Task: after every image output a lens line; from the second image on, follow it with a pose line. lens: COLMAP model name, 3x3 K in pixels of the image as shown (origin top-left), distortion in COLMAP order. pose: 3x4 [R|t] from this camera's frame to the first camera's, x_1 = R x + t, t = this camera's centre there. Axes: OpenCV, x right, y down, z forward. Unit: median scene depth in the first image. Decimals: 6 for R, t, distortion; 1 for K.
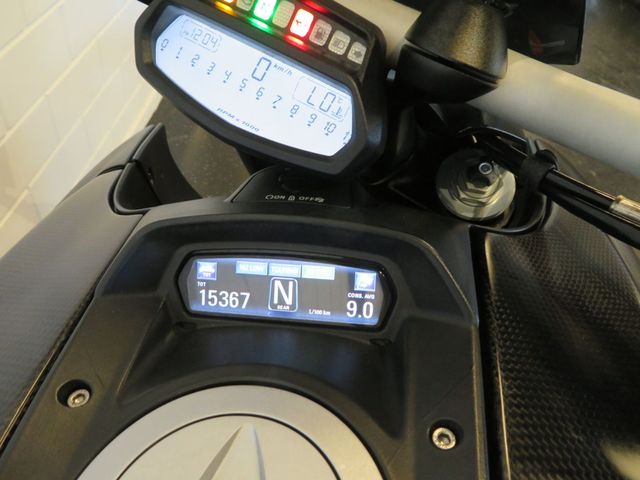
lens RADIAL K [[469.8, 0, 320.0], [0, 469.8, 240.0], [0, 0, 1]] dist [0.000514, 0.000389]
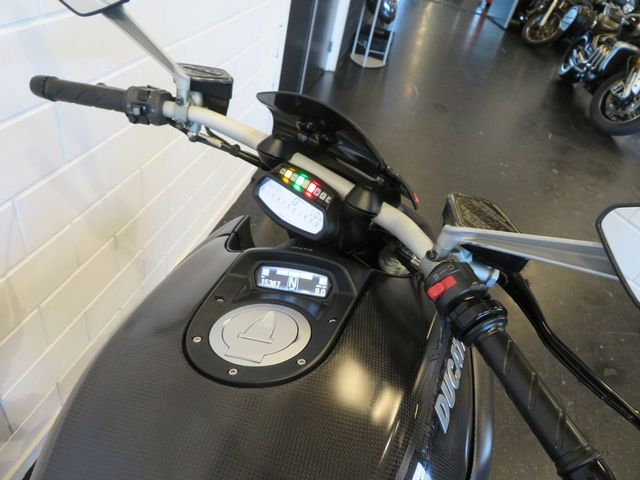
lens RADIAL K [[469.8, 0, 320.0], [0, 469.8, 240.0], [0, 0, 1]] dist [0.000514, 0.000389]
pose [[0.986998, 0.104105, -0.122460, 0.374195], [-0.127297, 0.971463, -0.200136, 0.390905], [0.098131, 0.213122, 0.972085, -1.615985]]
